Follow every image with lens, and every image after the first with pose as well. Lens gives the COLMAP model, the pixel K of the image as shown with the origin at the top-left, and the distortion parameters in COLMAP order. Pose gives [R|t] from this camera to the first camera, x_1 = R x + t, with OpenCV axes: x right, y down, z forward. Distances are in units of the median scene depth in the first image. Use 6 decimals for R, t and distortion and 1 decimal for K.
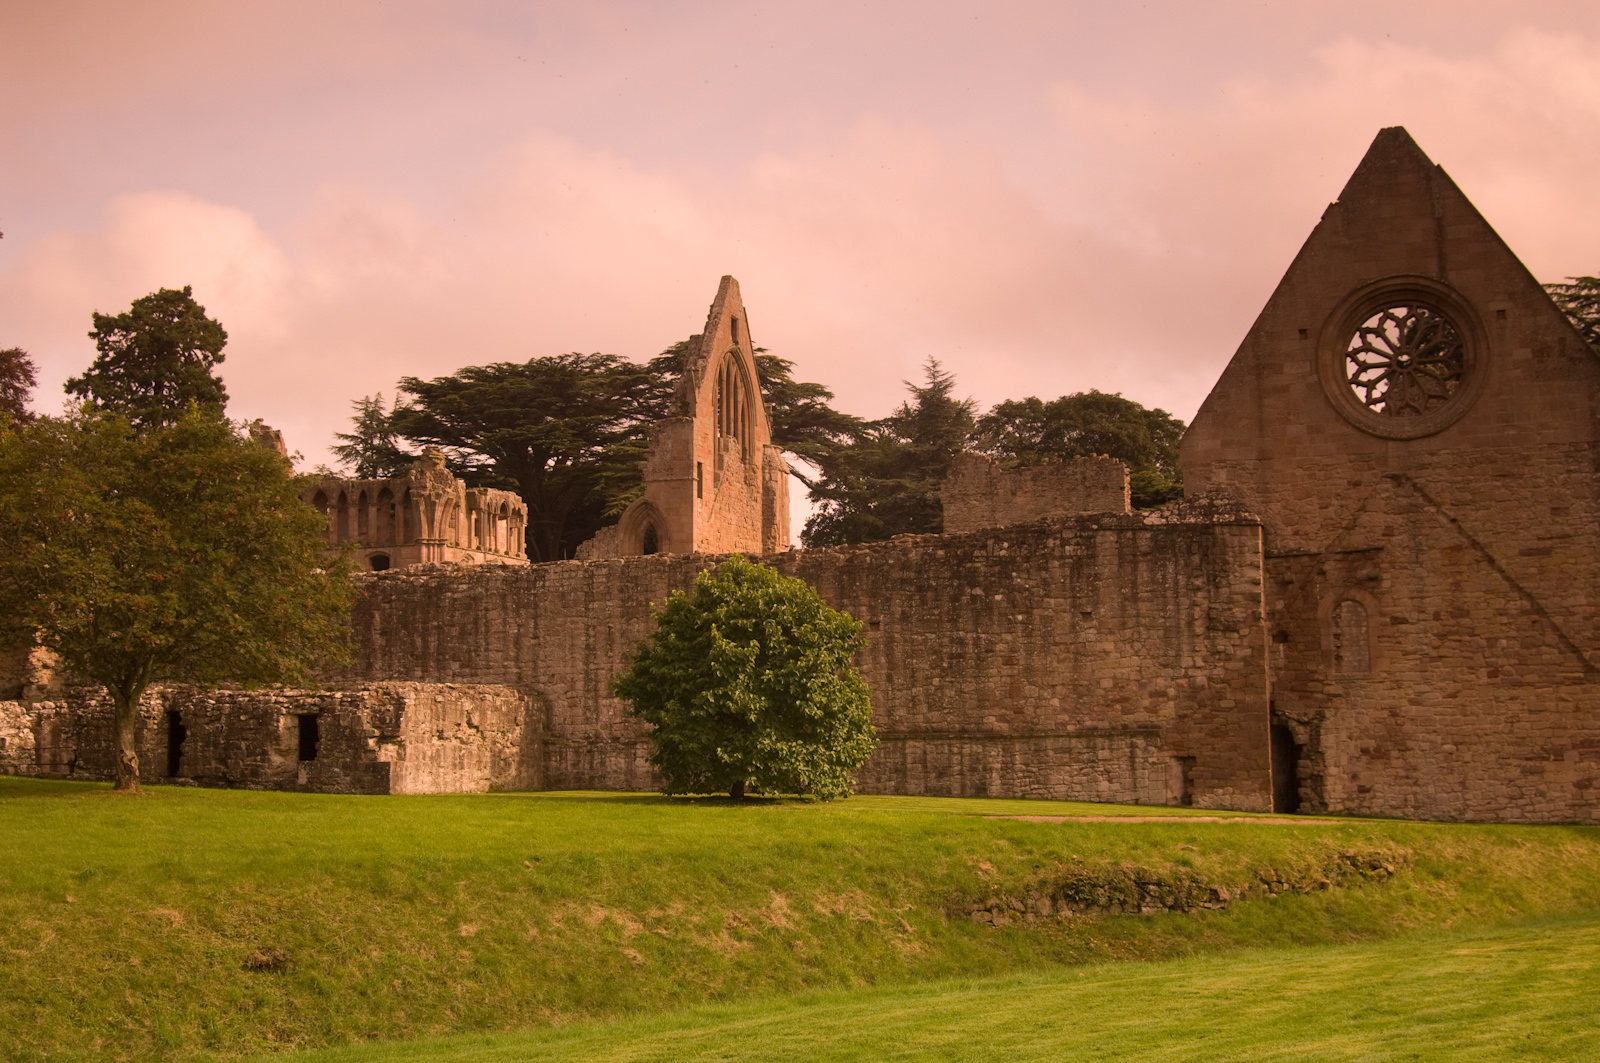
lens RADIAL K [[1965.7, 0, 794.2], [0, 1965.7, 536.2], [0, 0, 1]] dist [-0.125725, 0.137356]
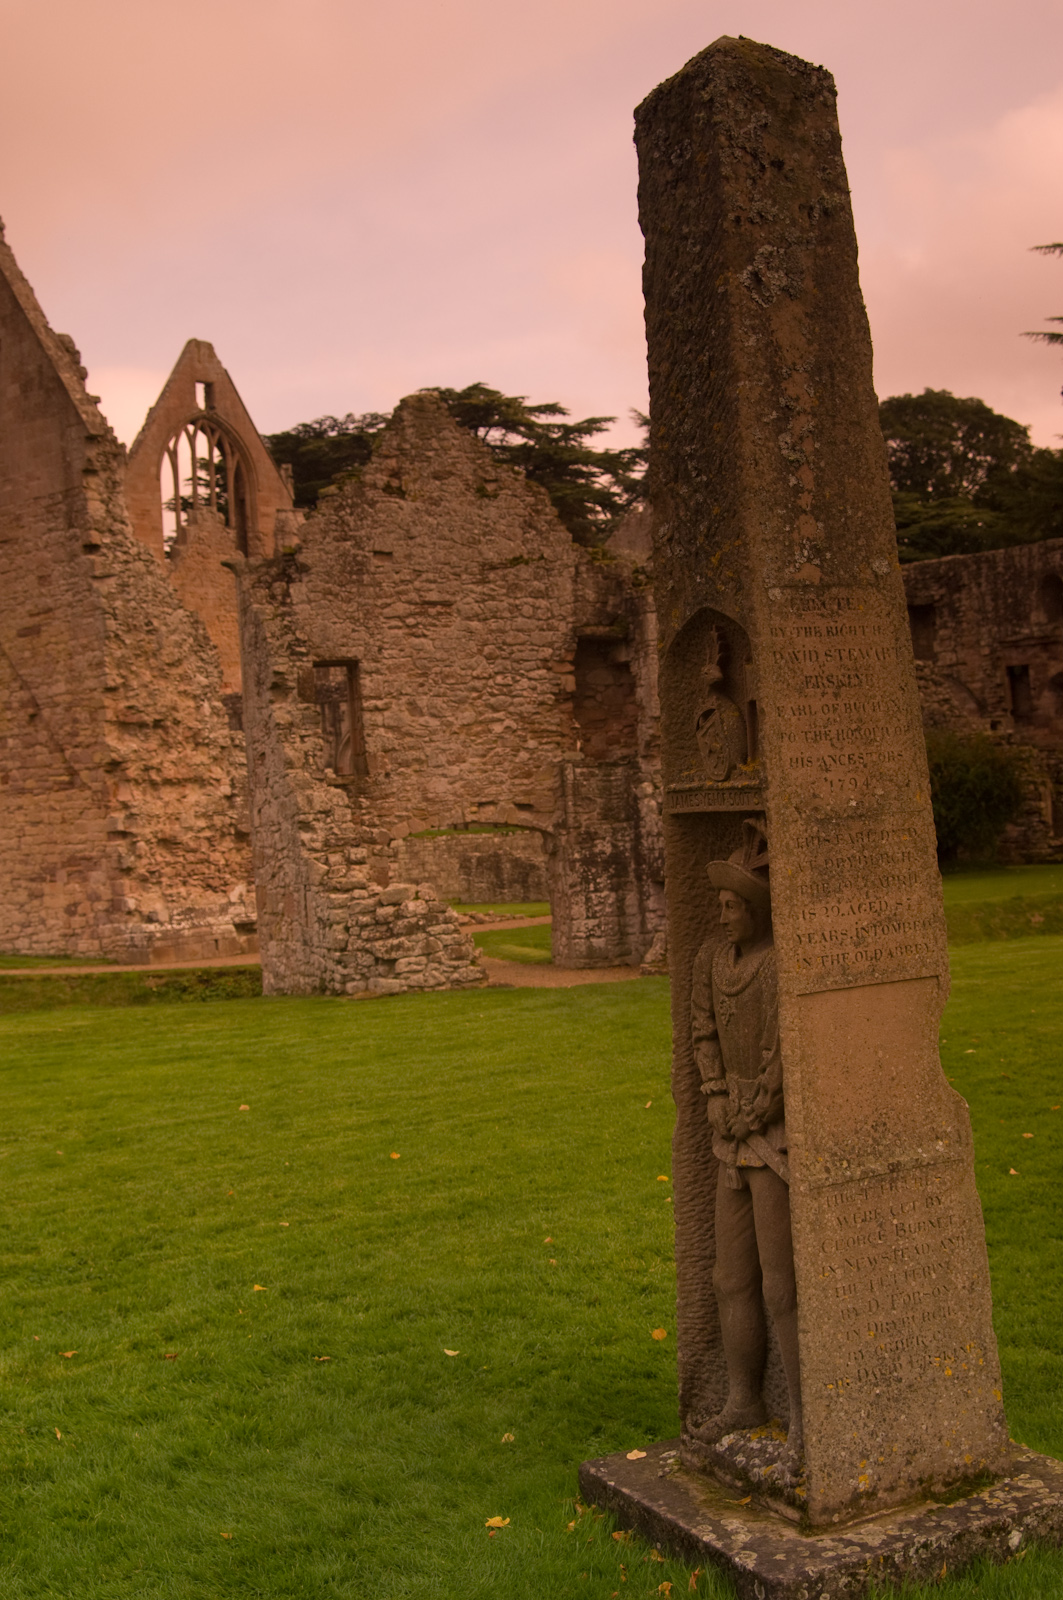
lens RADIAL K [[1951.7, 0, 532.7], [0, 1951.7, 820.4], [0, 0, 1]] dist [-0.118609, 0.028323]
pose [[0.935057, -0.038944, -0.352351, 0.854690], [0.084314, 0.989857, 0.114344, 0.011378], [0.344324, -0.136627, 0.928856, 0.287946]]
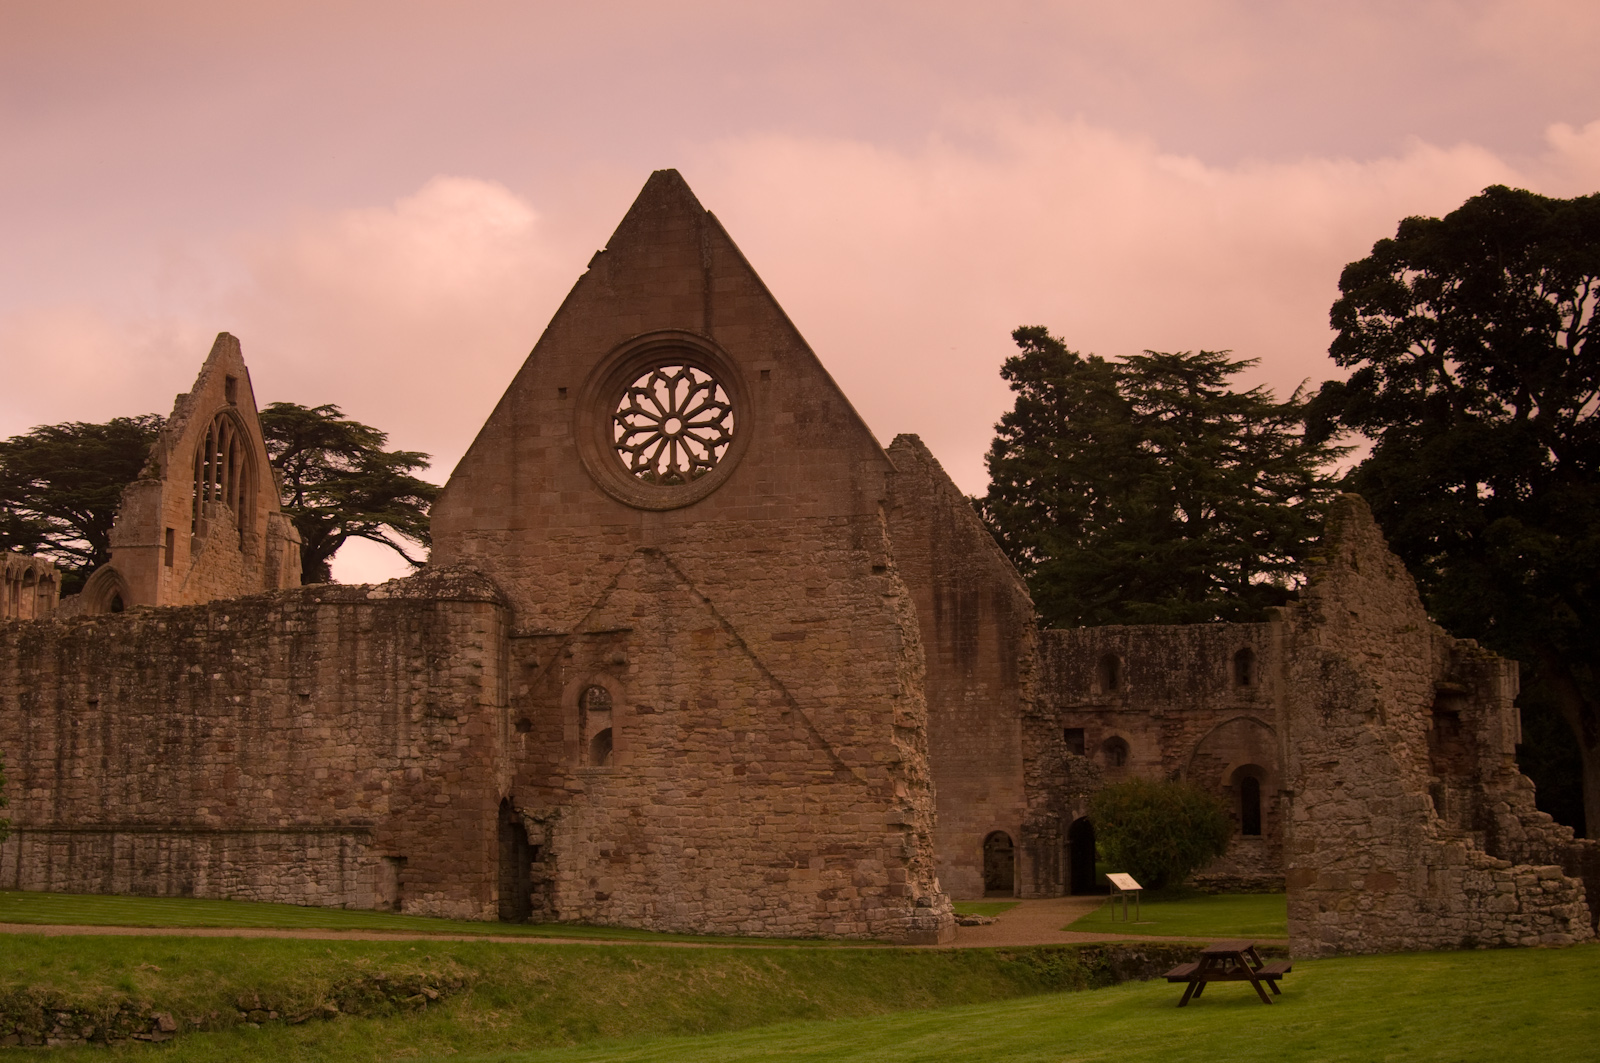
lens RADIAL K [[1965.7, 0, 794.2], [0, 1965.7, 536.2], [0, 0, 1]] dist [-0.125725, 0.137356]
pose [[0.995005, 0.020584, 0.097677, 0.288551], [-0.016628, 0.999015, -0.041138, -0.000933], [-0.098428, 0.039308, 0.994368, 0.081116]]
